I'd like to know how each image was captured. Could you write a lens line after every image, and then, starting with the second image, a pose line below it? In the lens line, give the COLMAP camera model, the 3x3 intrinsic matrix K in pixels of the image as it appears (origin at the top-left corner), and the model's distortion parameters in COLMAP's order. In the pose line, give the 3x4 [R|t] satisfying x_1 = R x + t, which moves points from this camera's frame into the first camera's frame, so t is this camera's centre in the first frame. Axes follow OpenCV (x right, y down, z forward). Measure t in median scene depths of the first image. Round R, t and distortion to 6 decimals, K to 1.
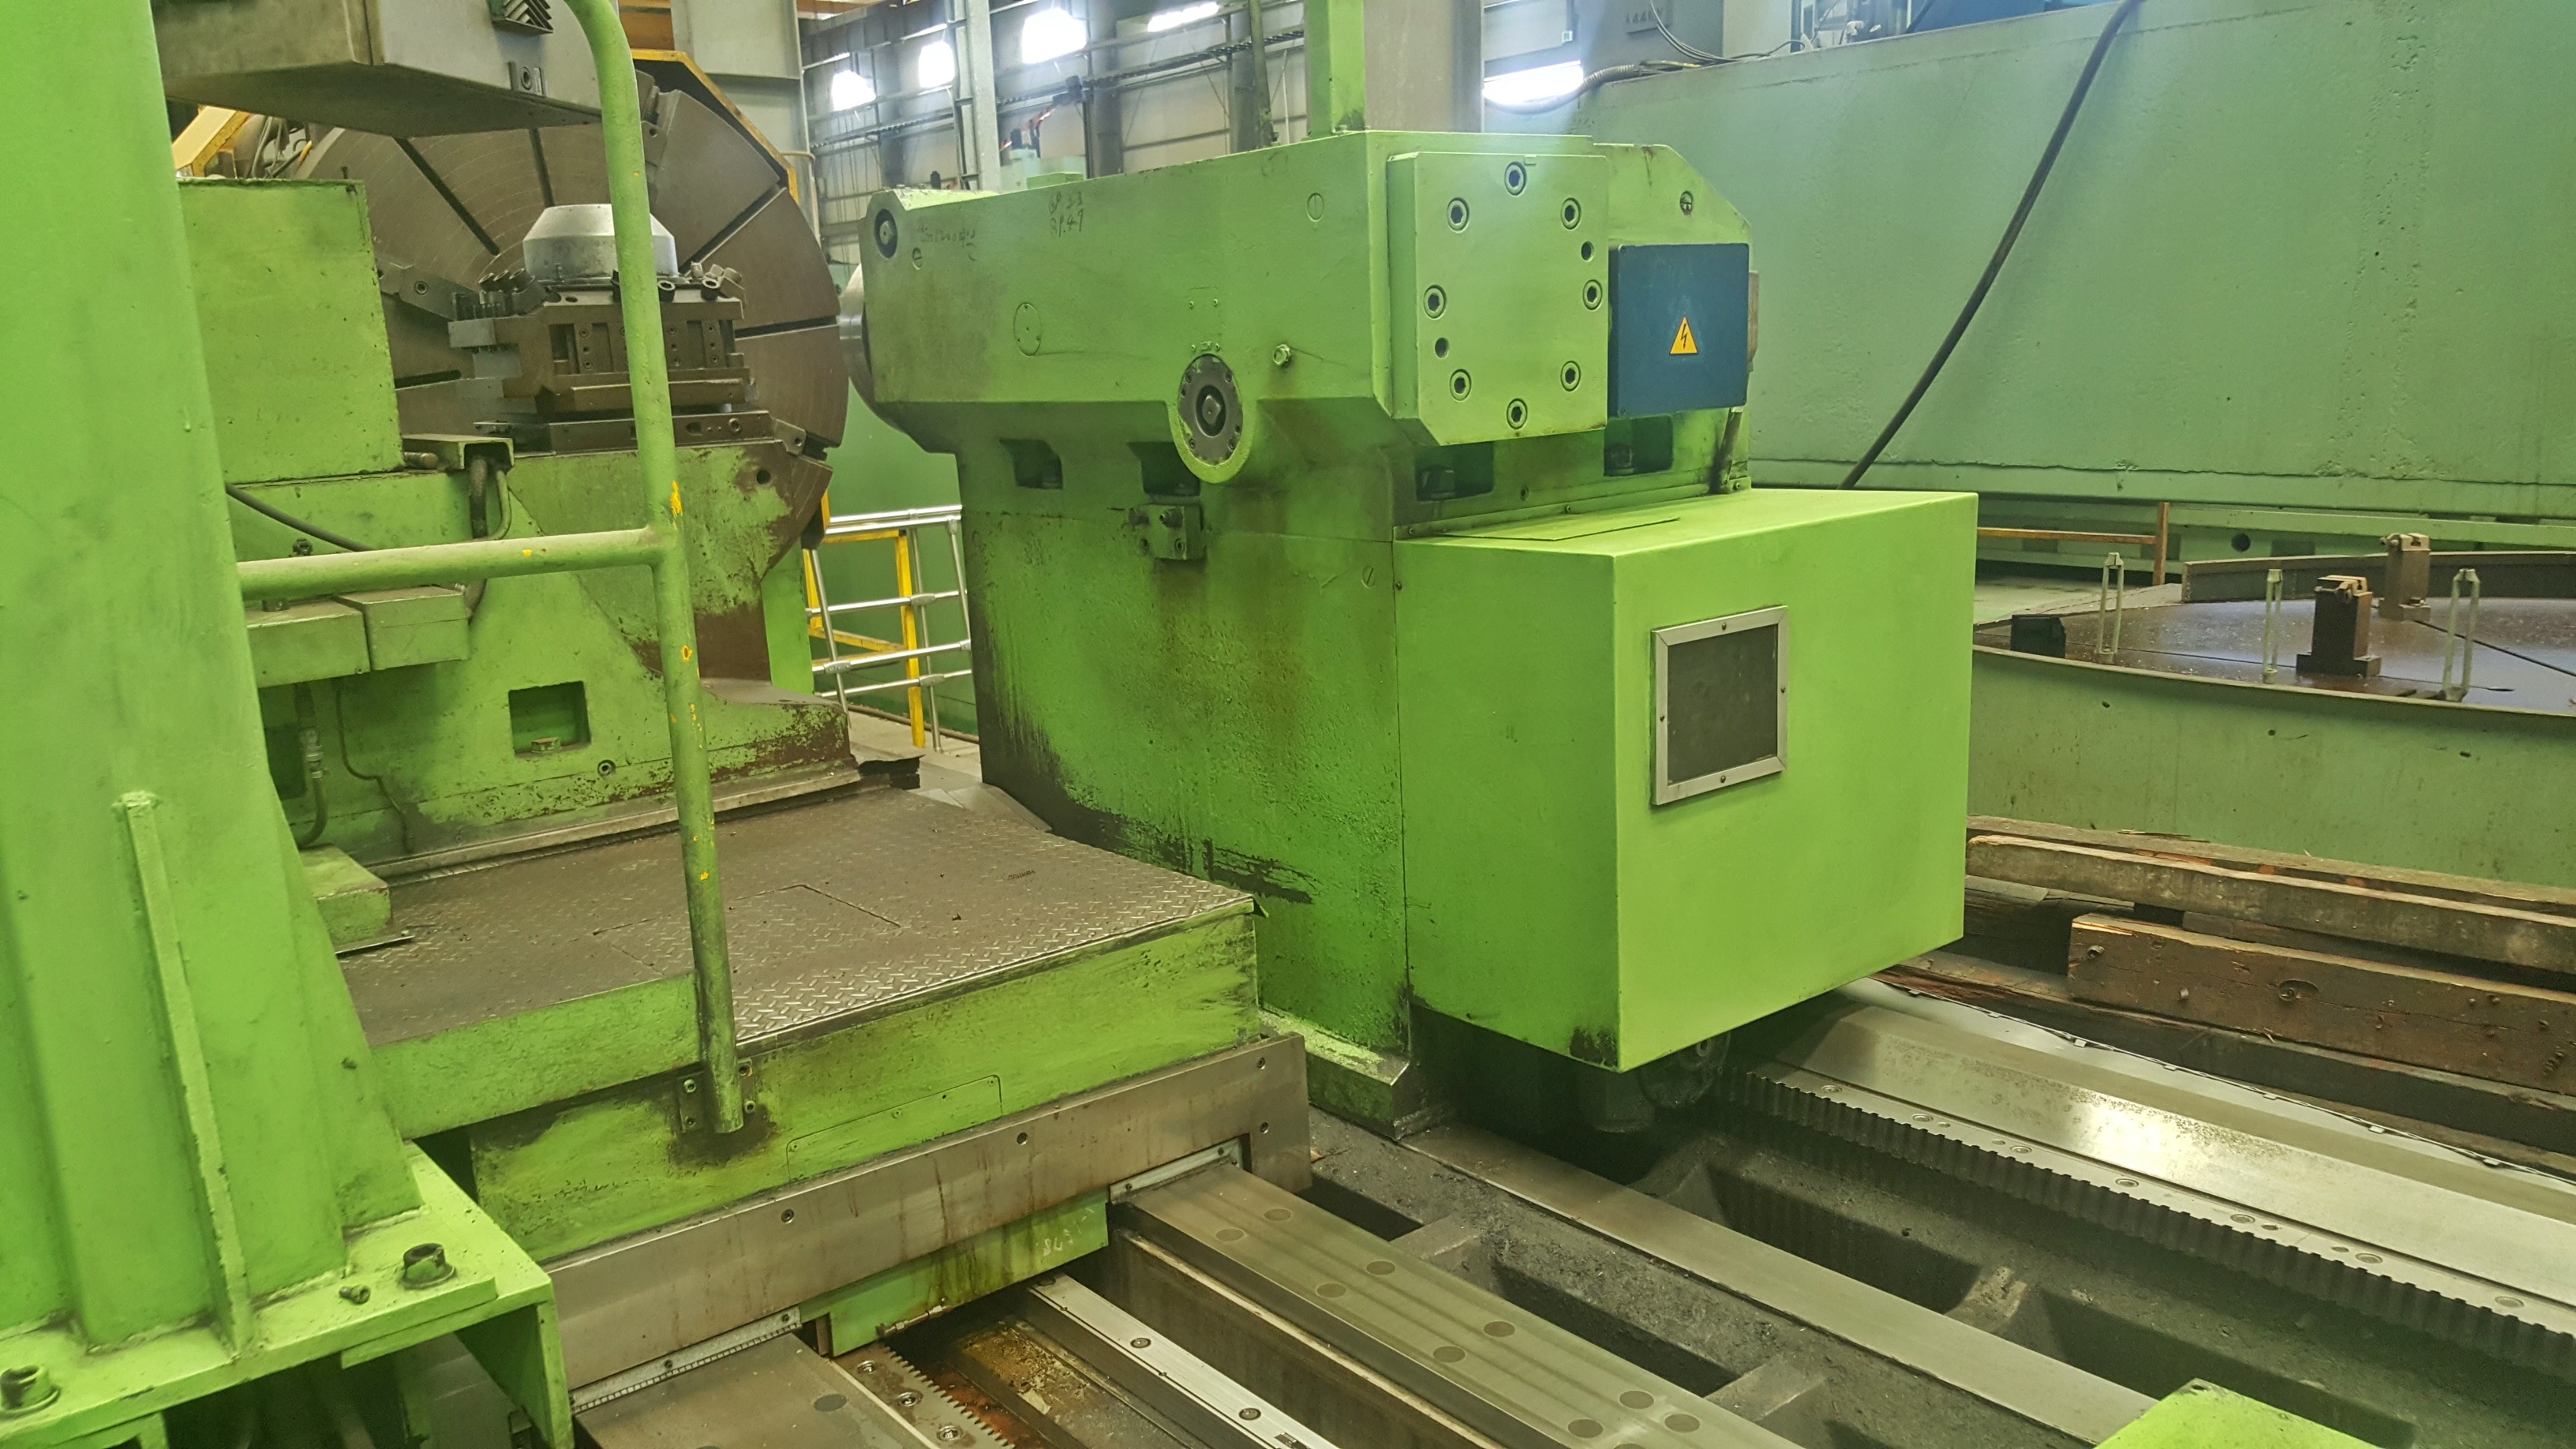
lens RADIAL K [[1902.0, 0, 1288.0], [0, 1902.0, 724.5], [0, 0, 1]] dist [-0.002945, -0.003289]
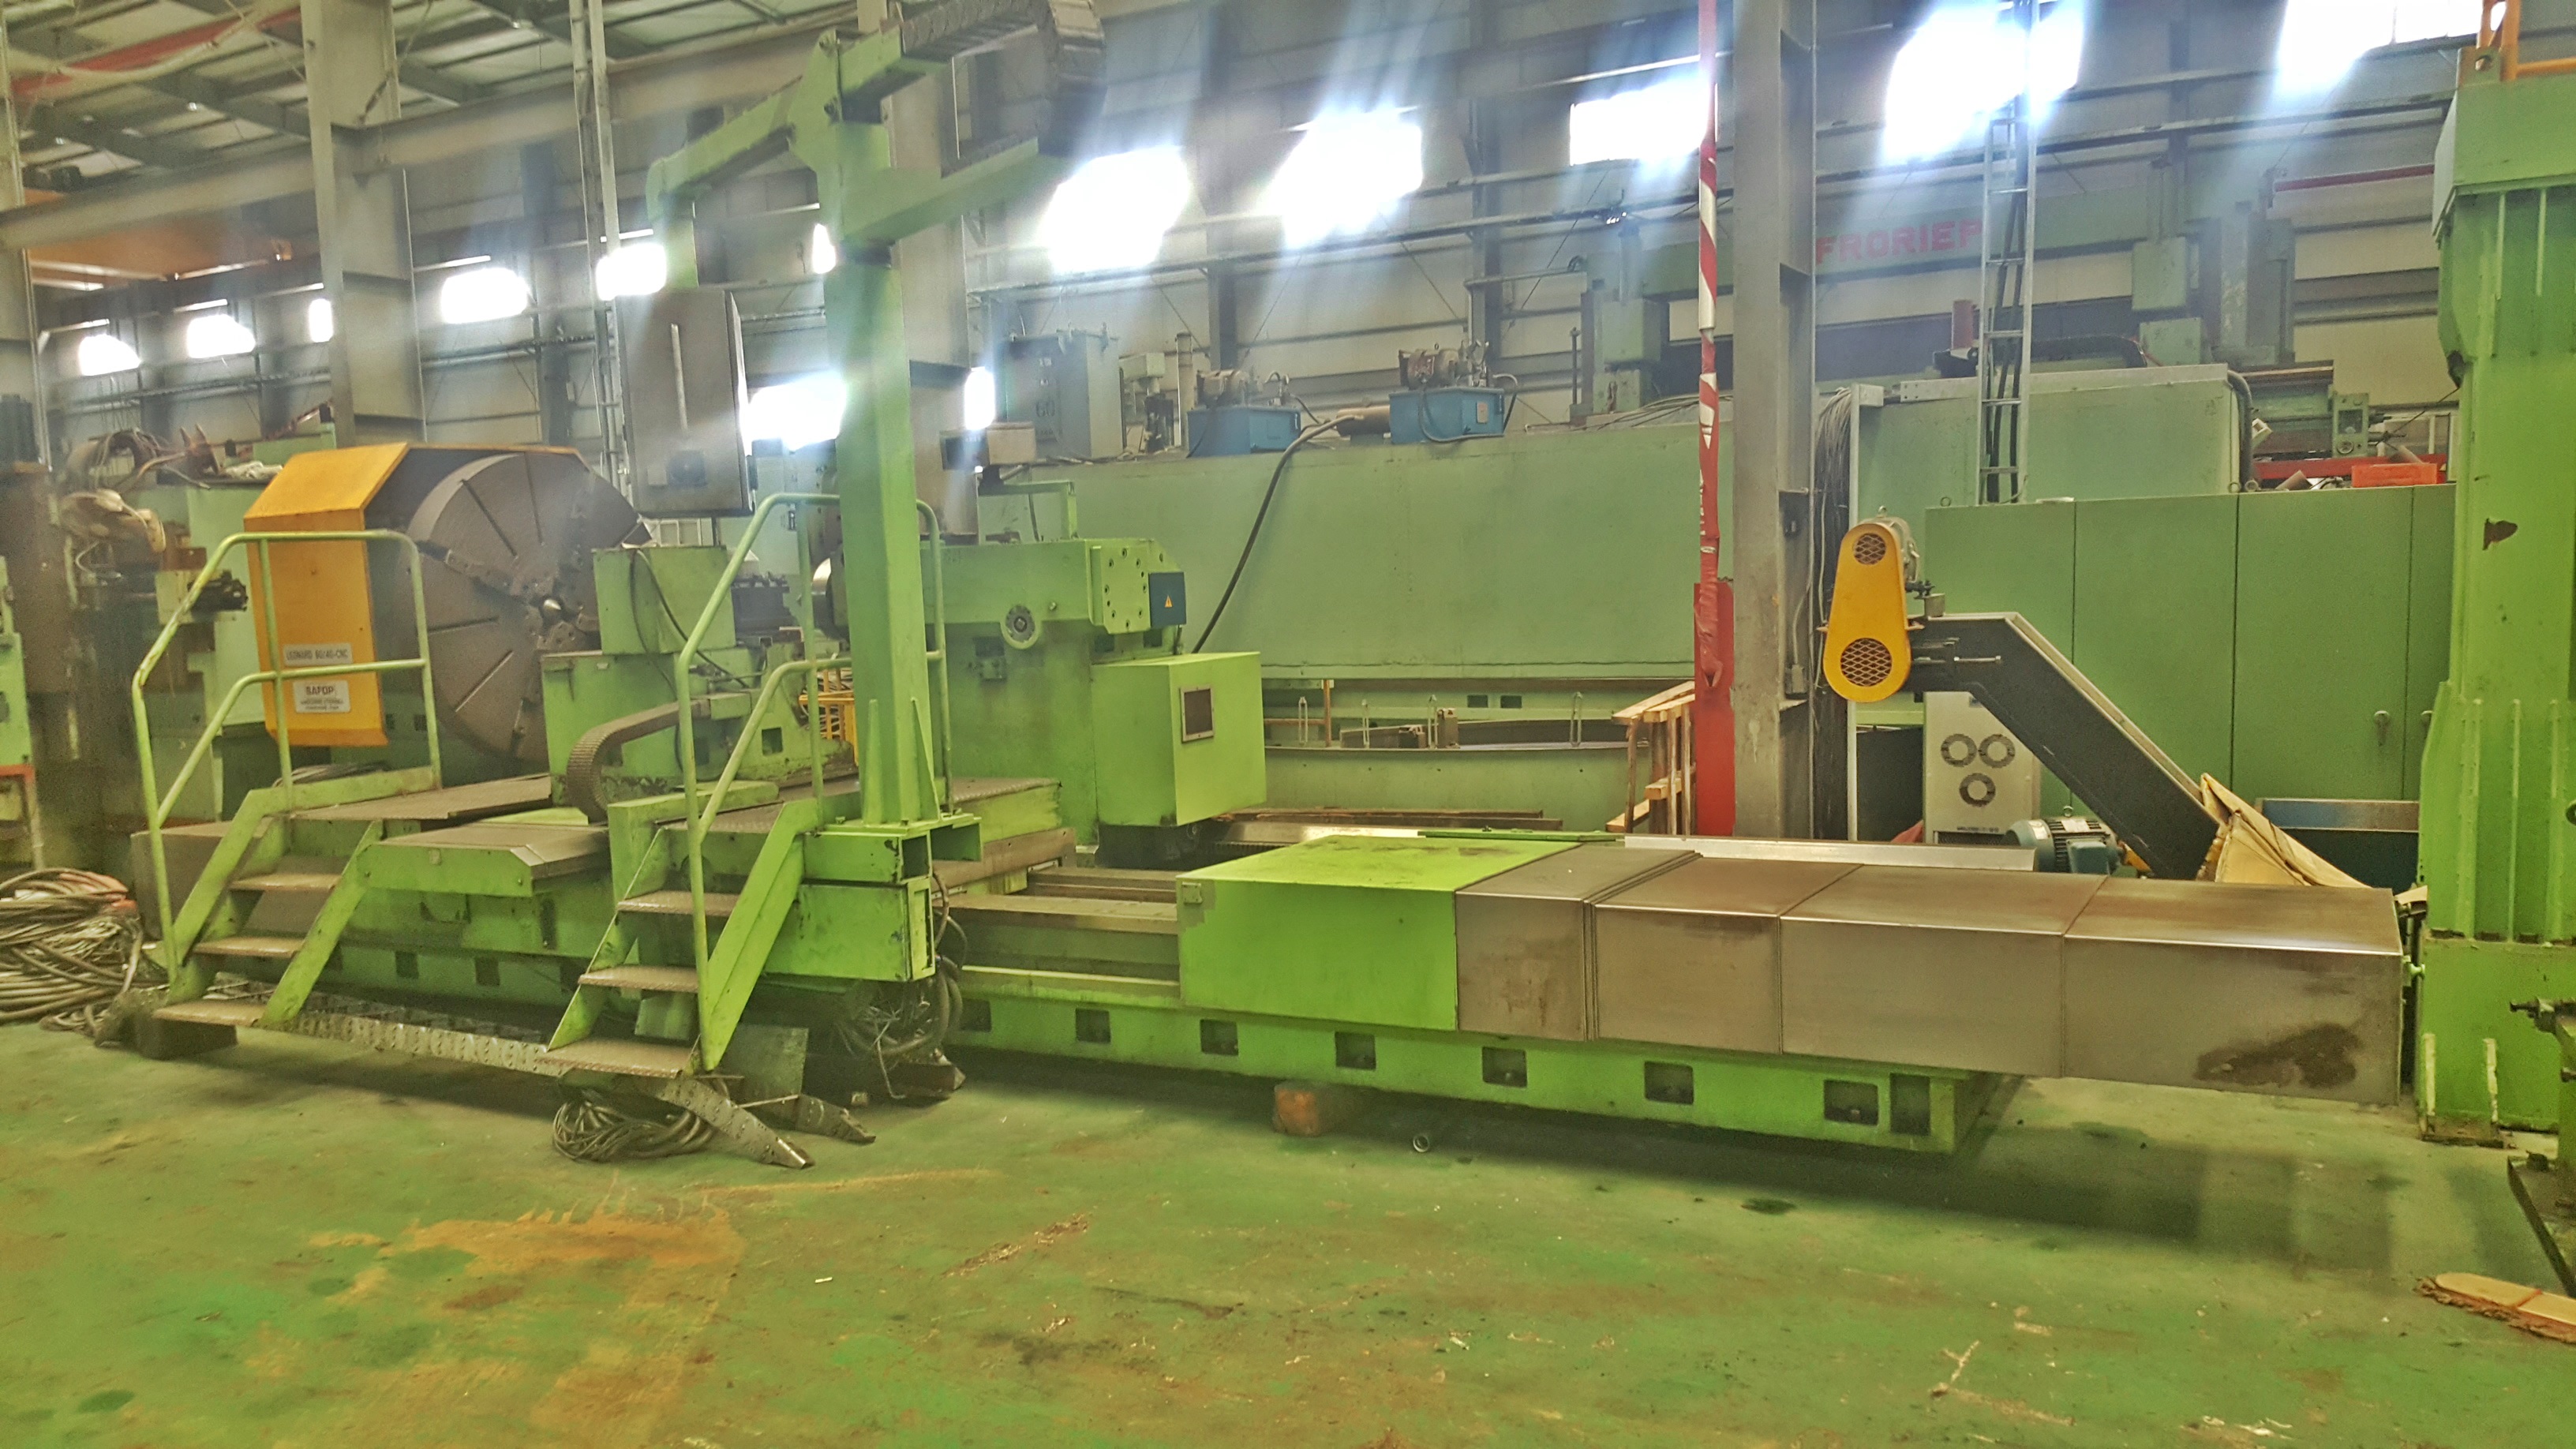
lens RADIAL K [[1902.0, 0, 1288.0], [0, 1902.0, 724.5], [0, 0, 1]] dist [-0.002945, -0.003289]
pose [[0.921416, -0.024795, 0.387785, -0.788608], [0.076785, 0.989902, -0.119154, 0.362254], [-0.380915, 0.139567, 0.914016, -1.786065]]
